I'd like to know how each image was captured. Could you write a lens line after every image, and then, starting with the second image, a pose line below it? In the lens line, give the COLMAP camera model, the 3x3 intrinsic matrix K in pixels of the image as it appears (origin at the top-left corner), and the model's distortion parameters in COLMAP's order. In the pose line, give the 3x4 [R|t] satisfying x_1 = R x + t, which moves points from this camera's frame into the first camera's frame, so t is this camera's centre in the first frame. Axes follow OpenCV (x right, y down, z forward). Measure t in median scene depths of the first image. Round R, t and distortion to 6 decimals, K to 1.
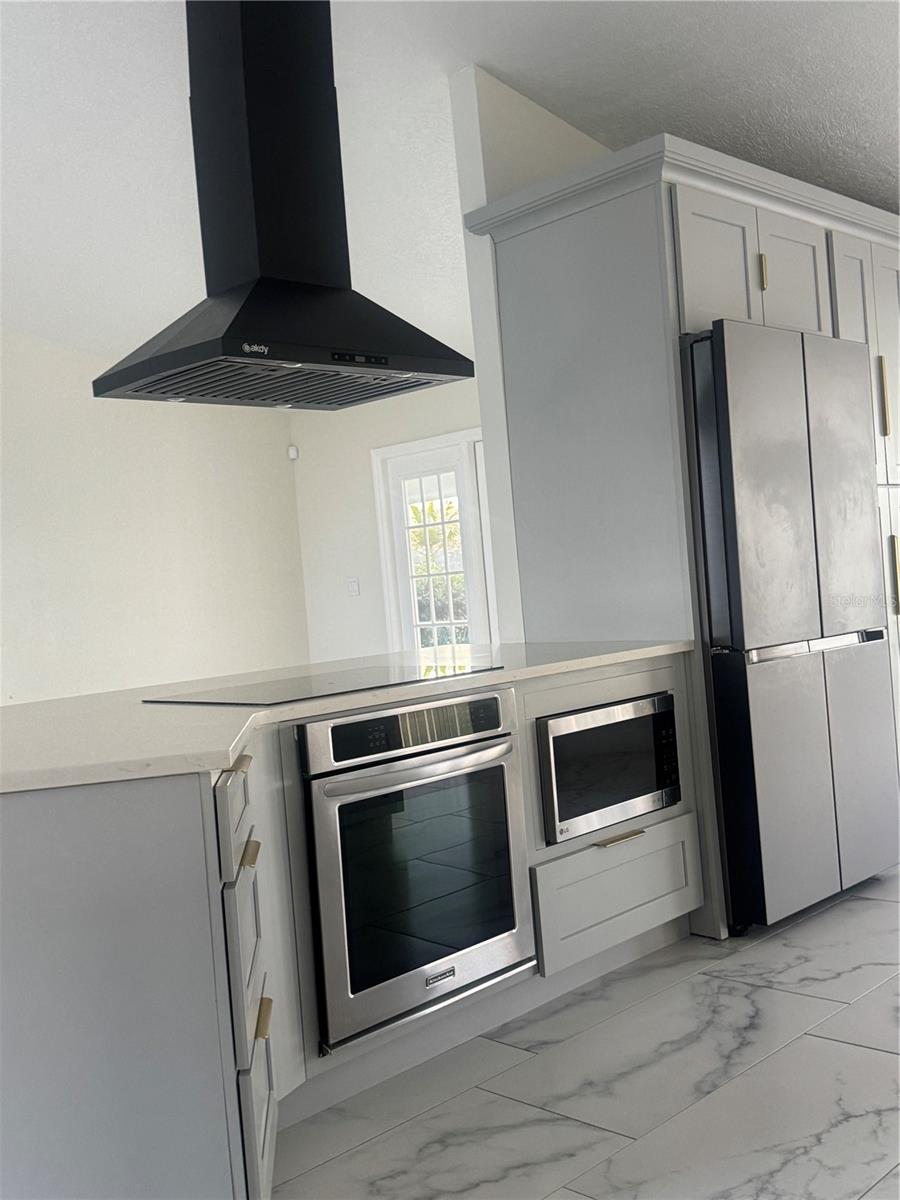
lens RADIAL K [[1195.5, 0, 458.5], [0, 1195.5, 602.8], [0, 0, 1]] dist [0.036459, 0.000000]
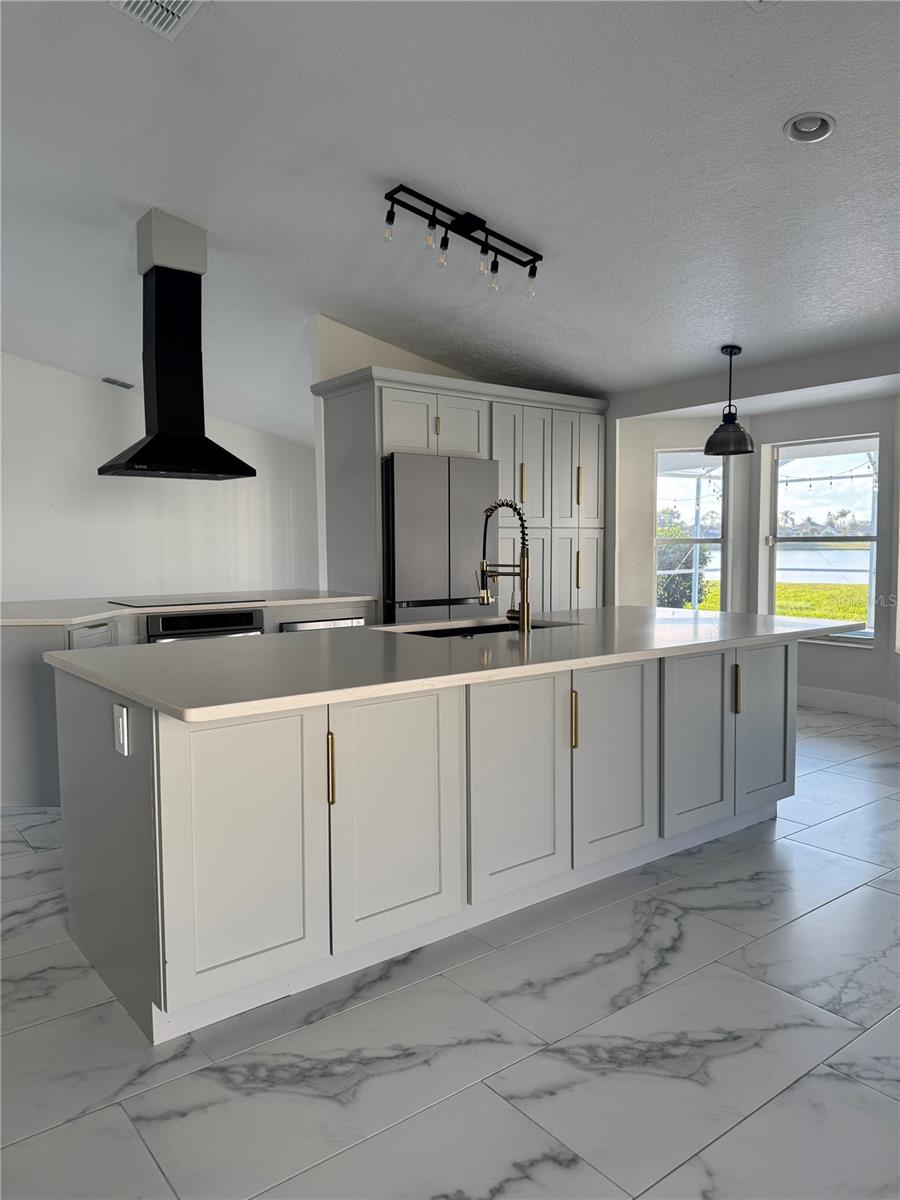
lens RADIAL K [[843.3, 0, 454.7], [0, 843.3, 602.8], [0, 0, 1]] dist [0.047712, -0.056739]
pose [[0.990081, 0.083887, -0.112703, 0.595288], [-0.077362, 0.995130, 0.061081, -0.070886], [0.117278, -0.051756, 0.991750, -0.603978]]
